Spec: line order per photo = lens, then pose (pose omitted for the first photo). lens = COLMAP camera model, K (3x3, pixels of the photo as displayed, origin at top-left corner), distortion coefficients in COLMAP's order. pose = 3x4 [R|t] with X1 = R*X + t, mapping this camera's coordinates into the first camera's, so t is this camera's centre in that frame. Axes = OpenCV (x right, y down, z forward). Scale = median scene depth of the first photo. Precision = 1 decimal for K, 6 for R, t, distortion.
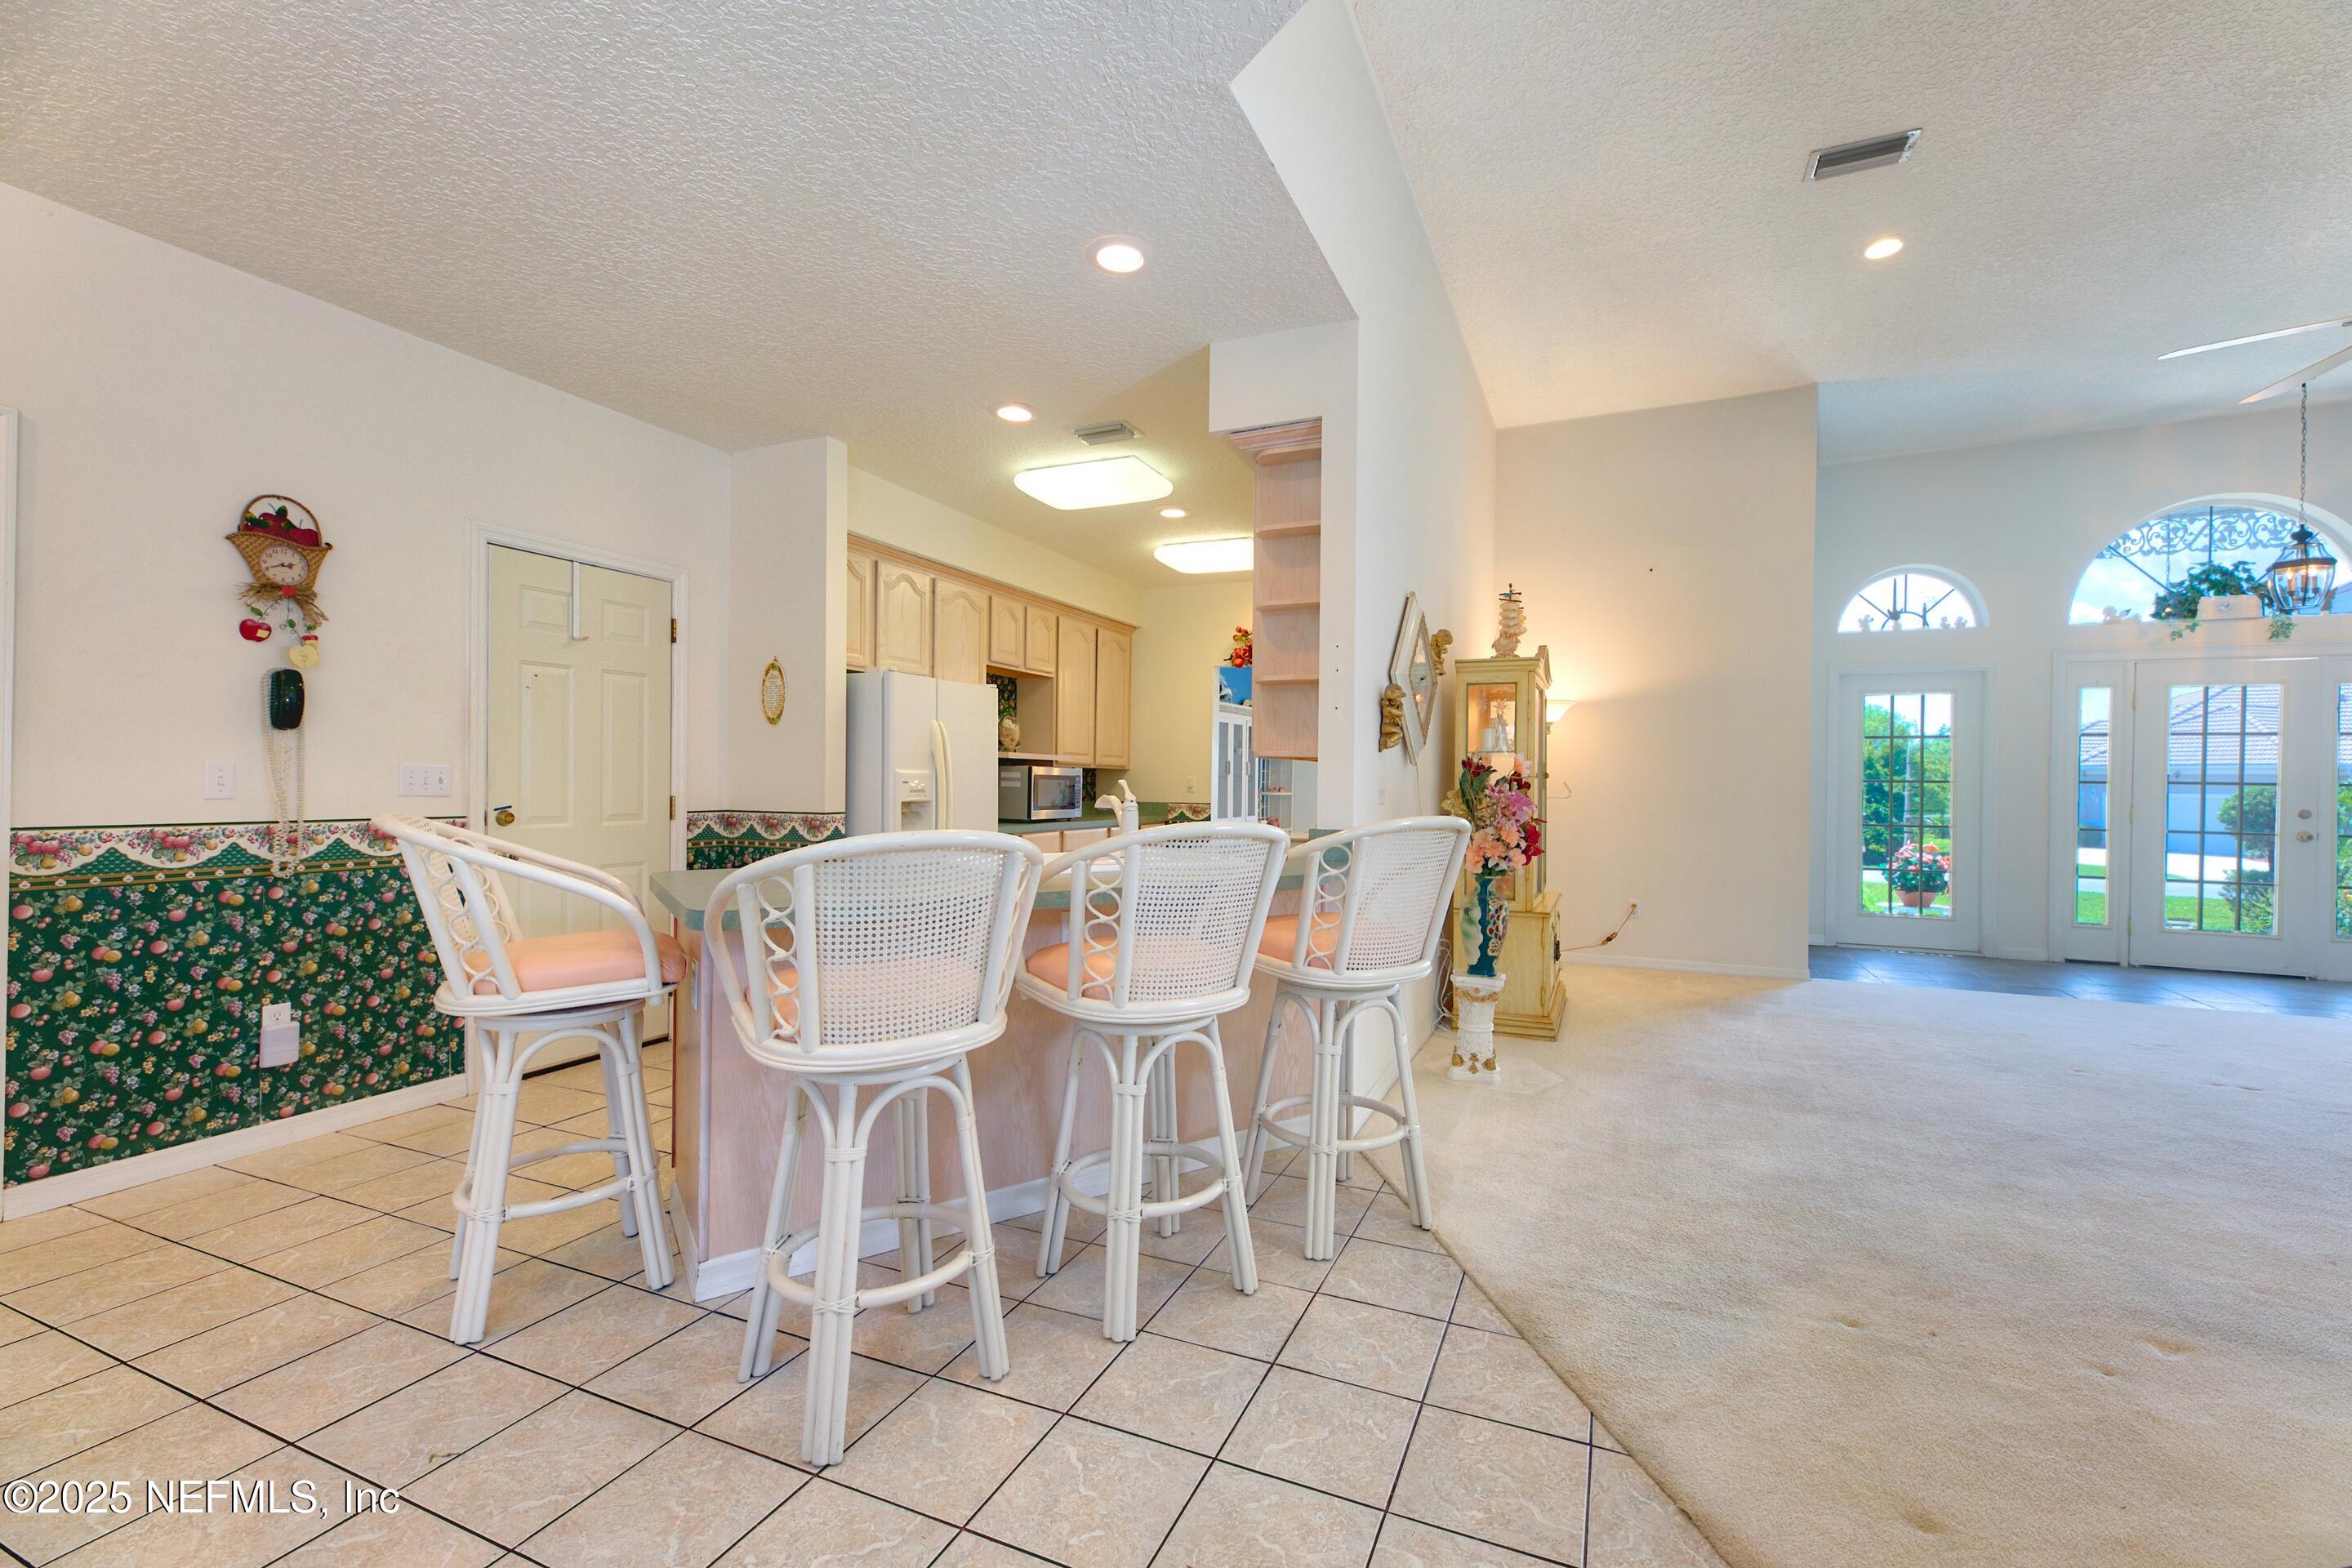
lens RADIAL K [[943.1, 0, 1219.3], [0, 943.1, 793.8], [0, 0, 1]] dist [0.006010, -0.003956]
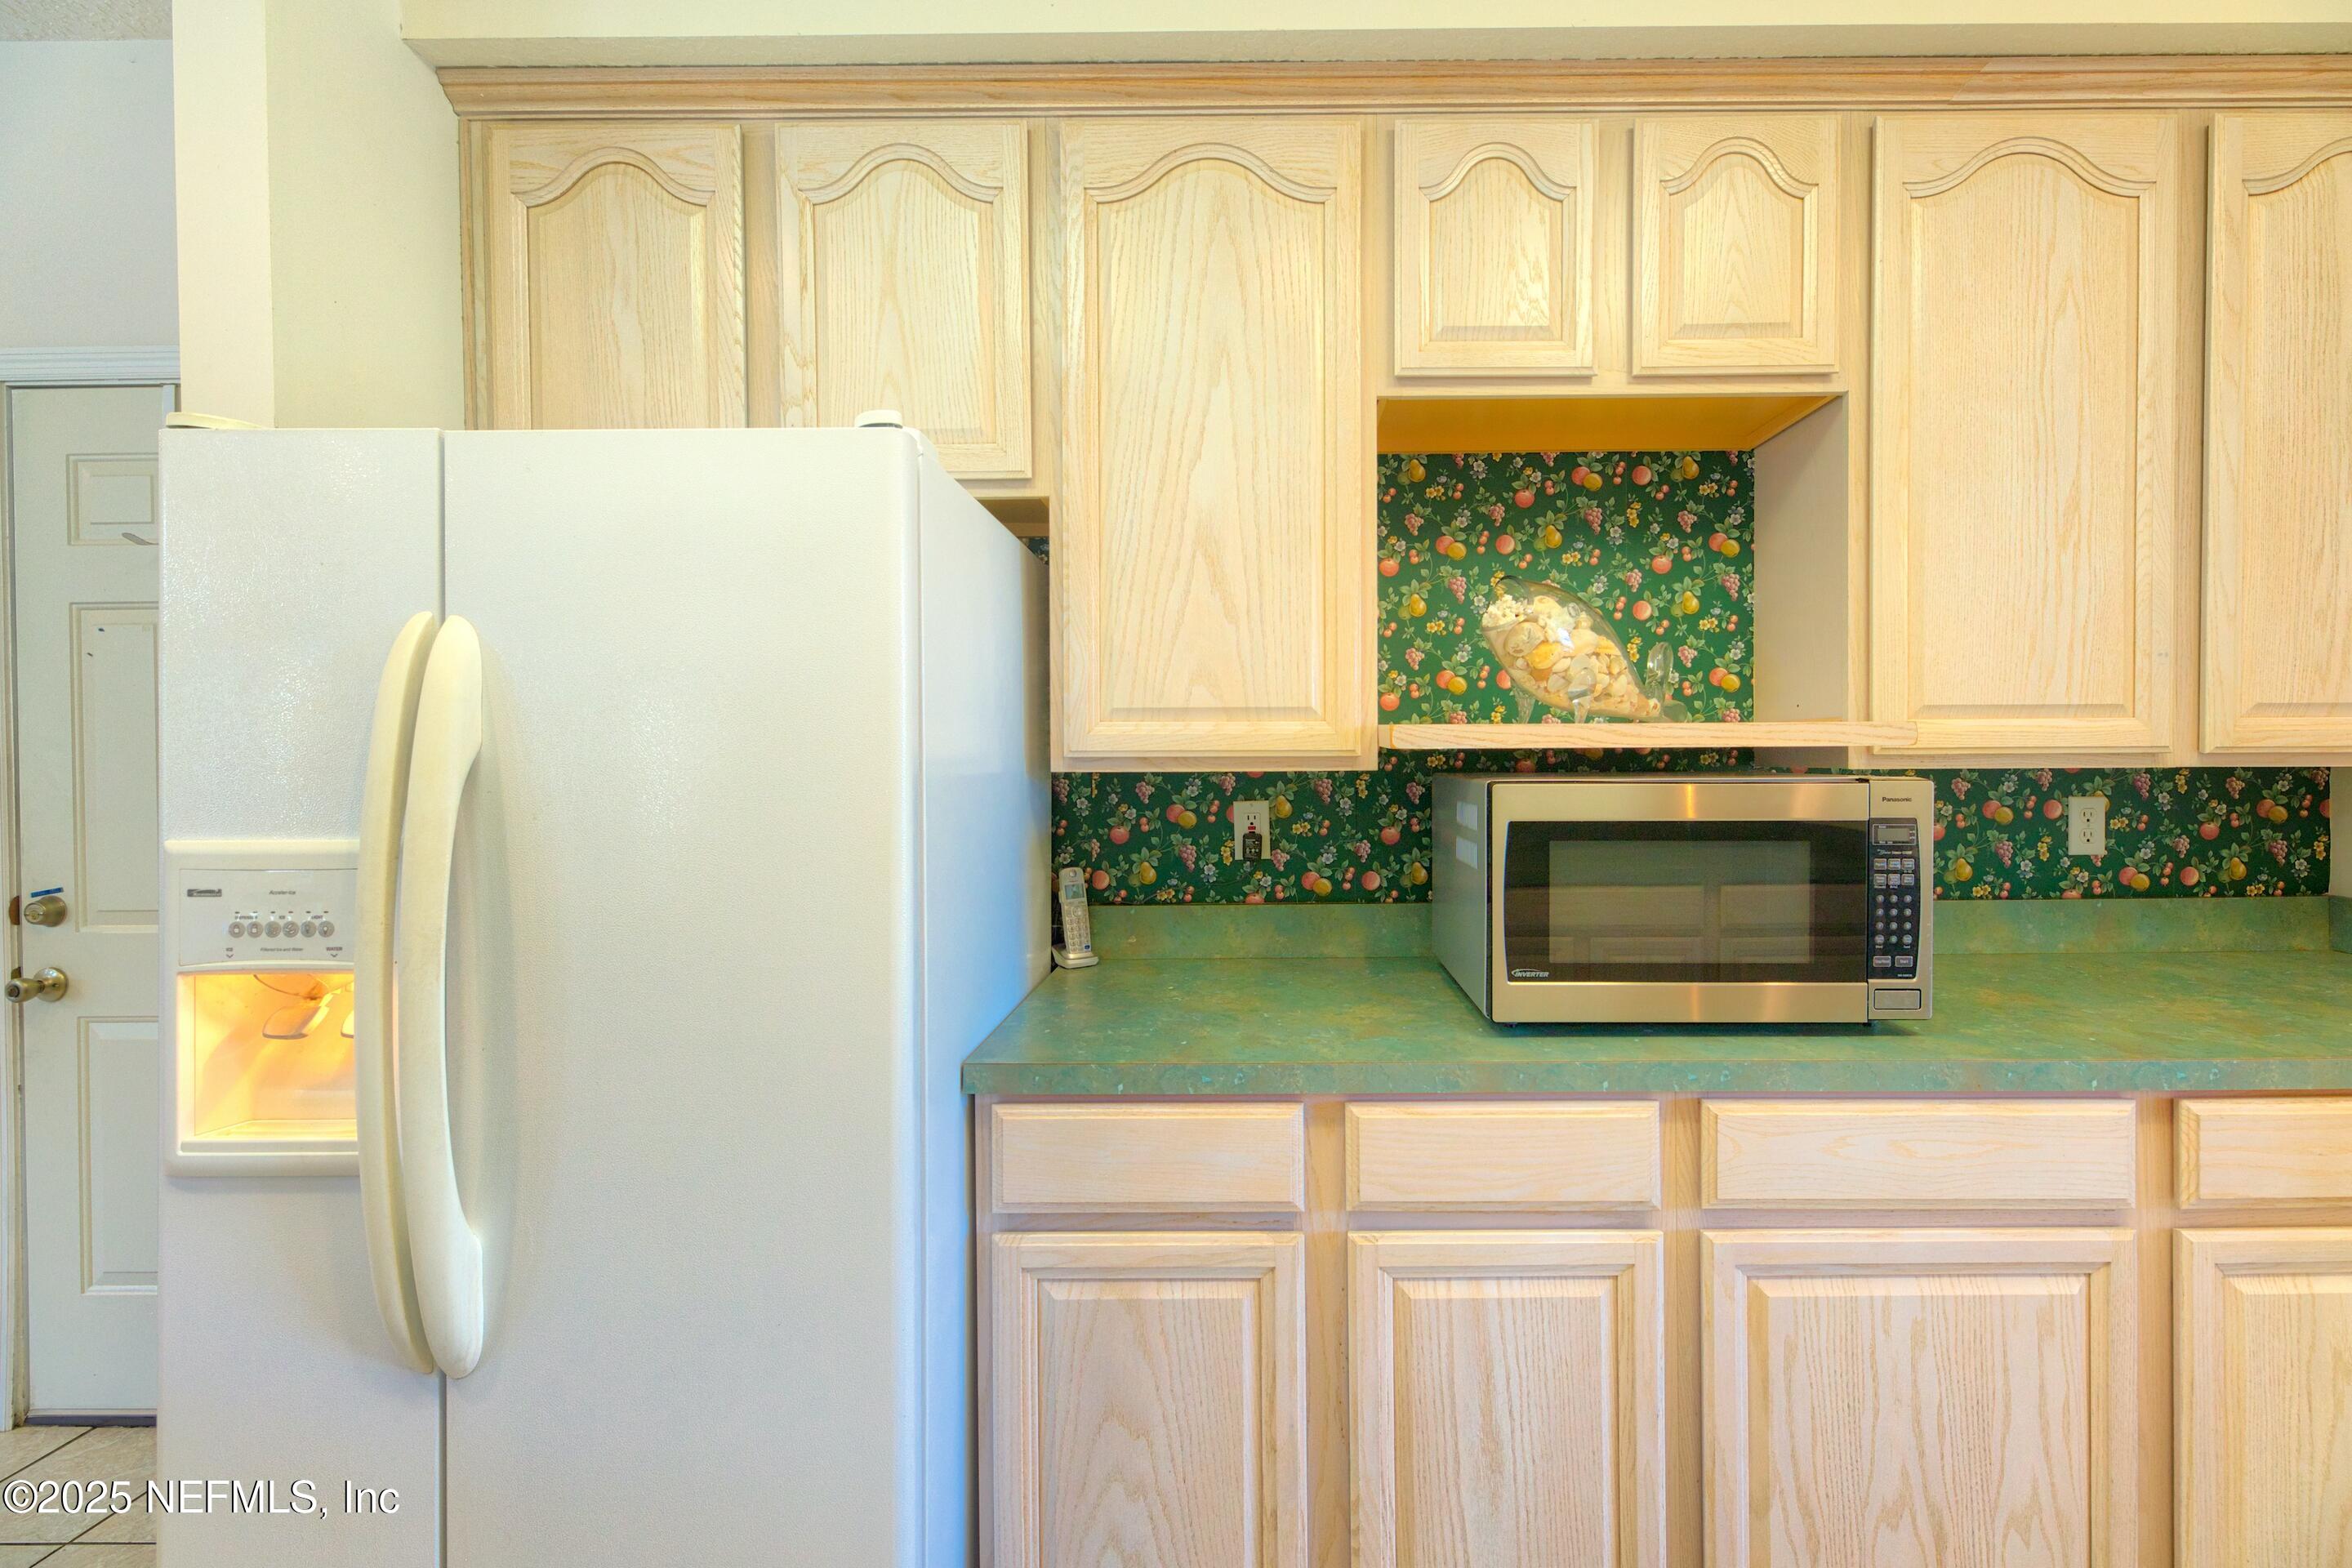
lens RADIAL K [[943.1, 0, 1262.3], [0, 943.1, 768.4], [0, 0, 1]] dist [0.006010, -0.003956]
pose [[0.376854, -0.001649, -0.926271, -0.024330], [-0.000560, 0.999998, -0.002009, -0.060869], [0.926272, 0.001276, 0.376853, 1.649413]]
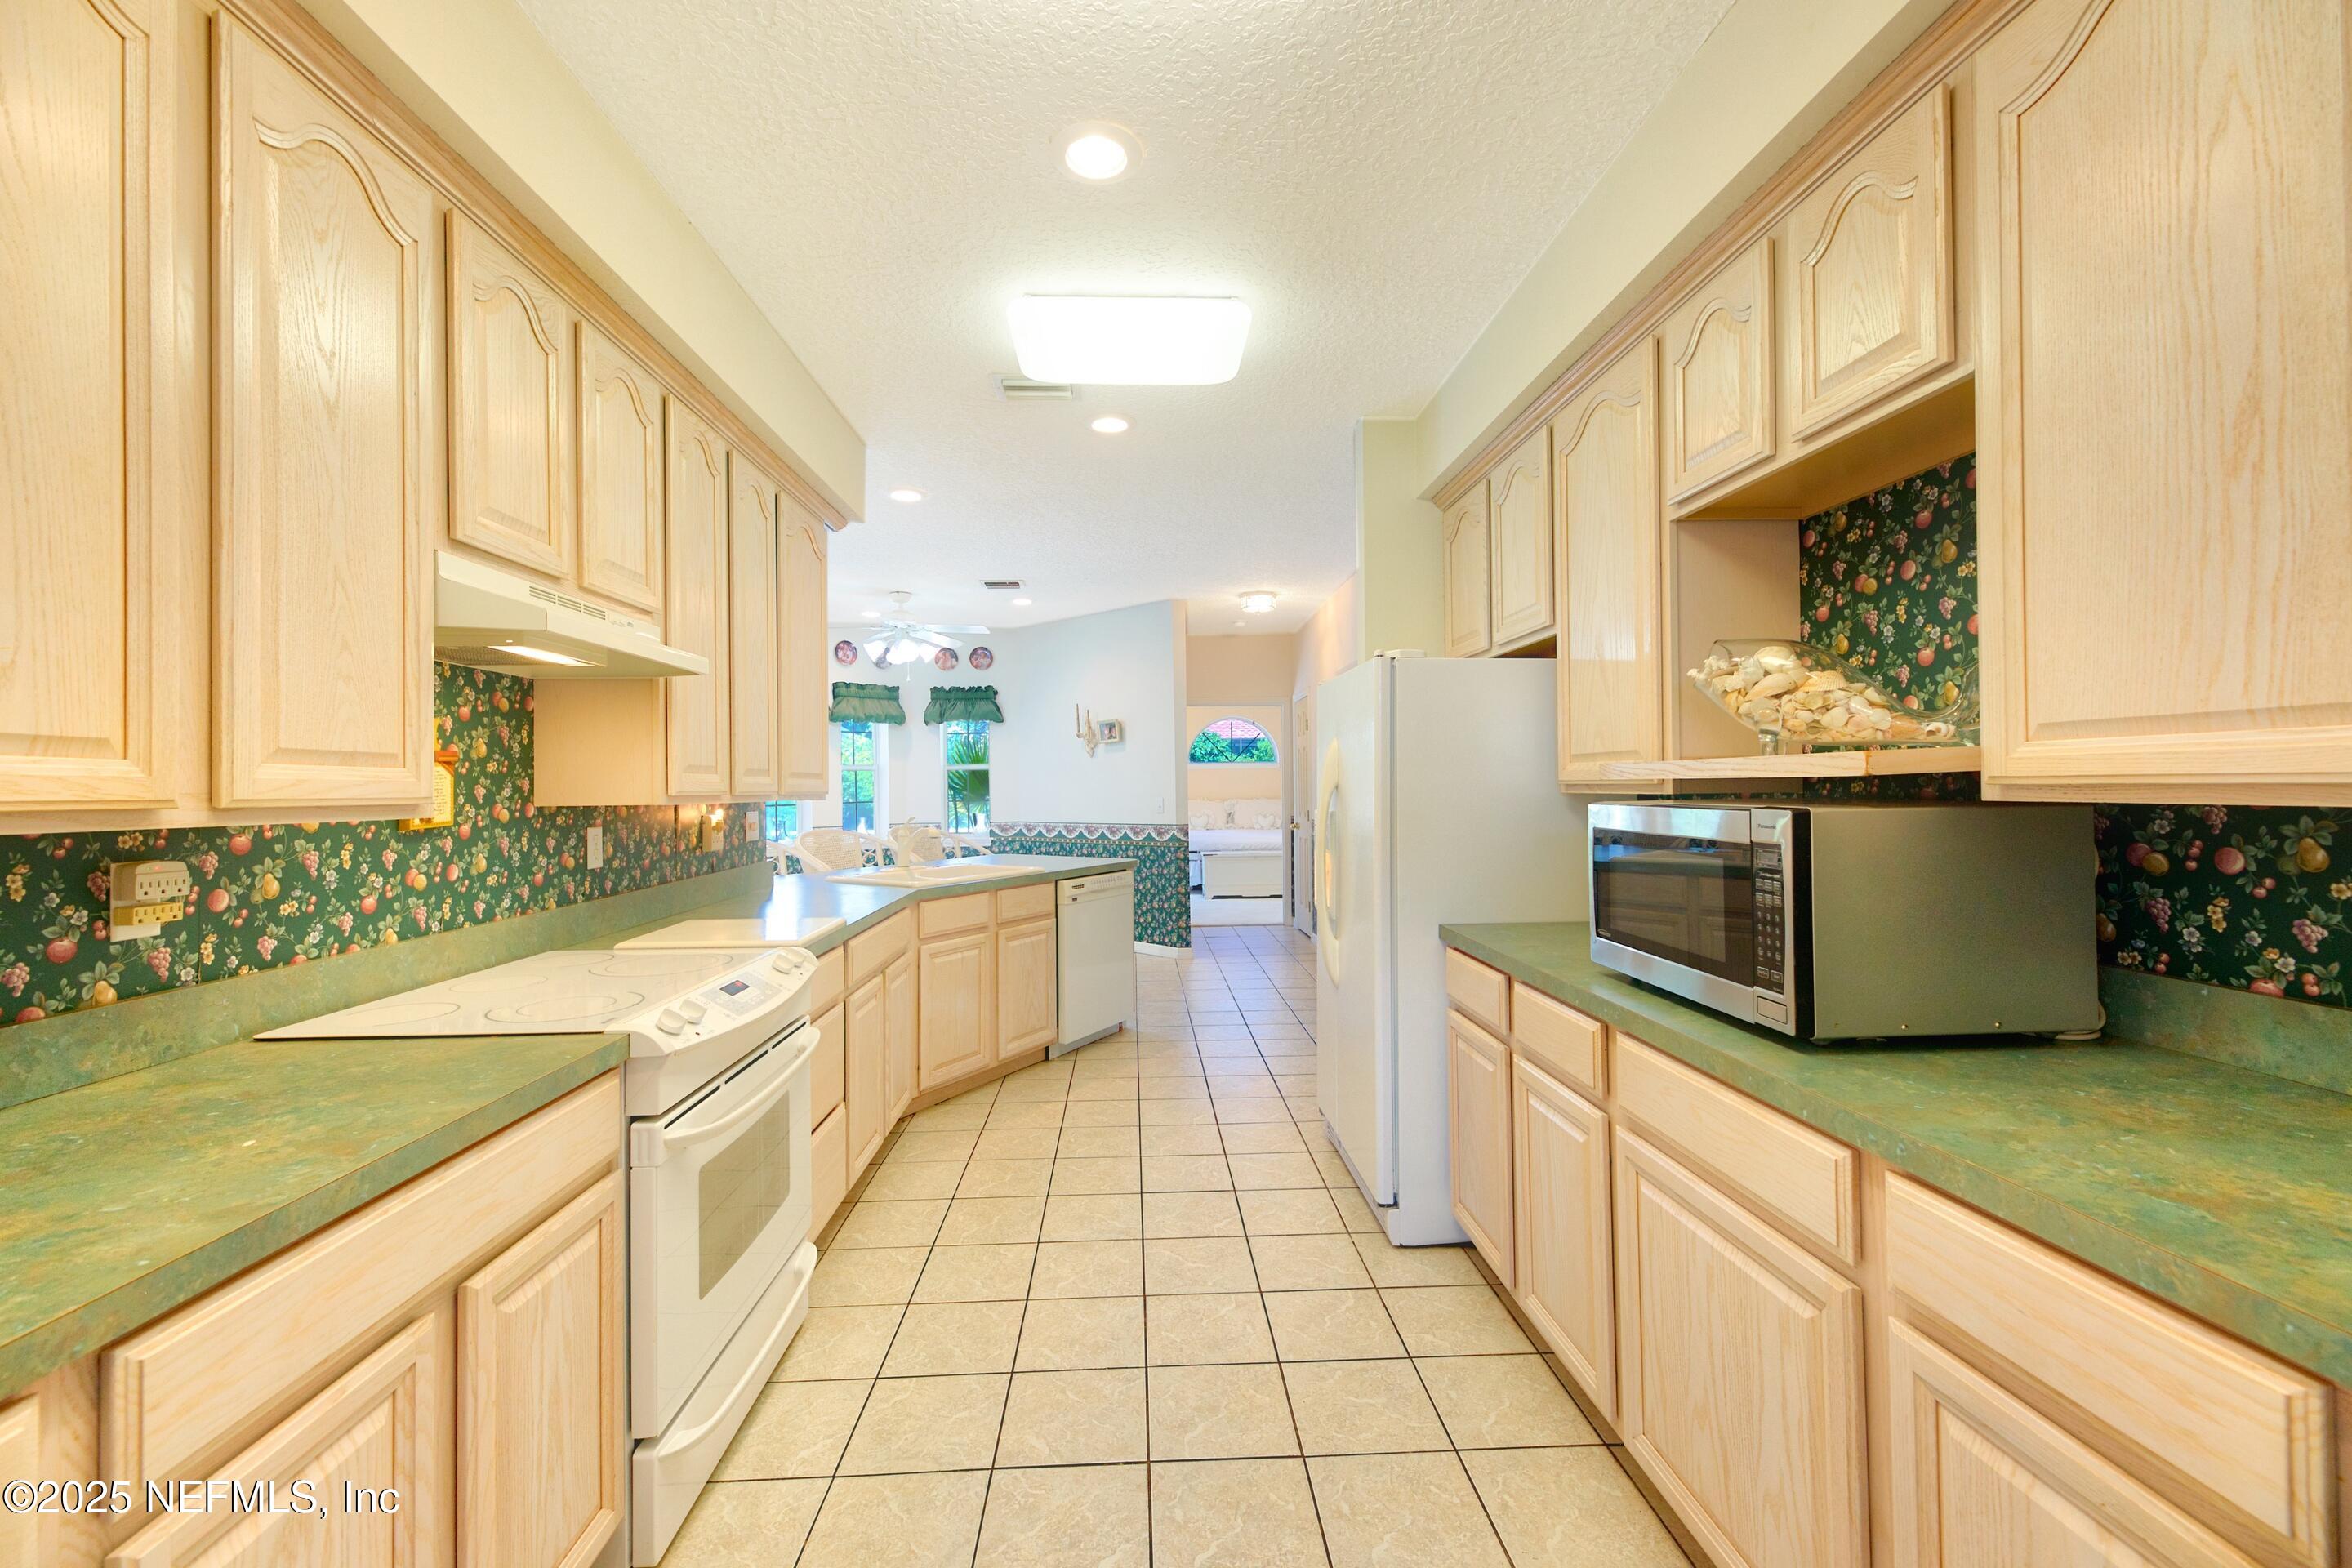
lens RADIAL K [[943.1, 0, 1172.2], [0, 943.1, 778.2], [0, 0, 1]] dist [0.006010, -0.003956]
pose [[-0.906647, -0.003133, -0.421879, 0.151957], [-0.002204, 0.999994, -0.002689, -0.070138], [0.421884, -0.001509, -0.906648, 2.363209]]
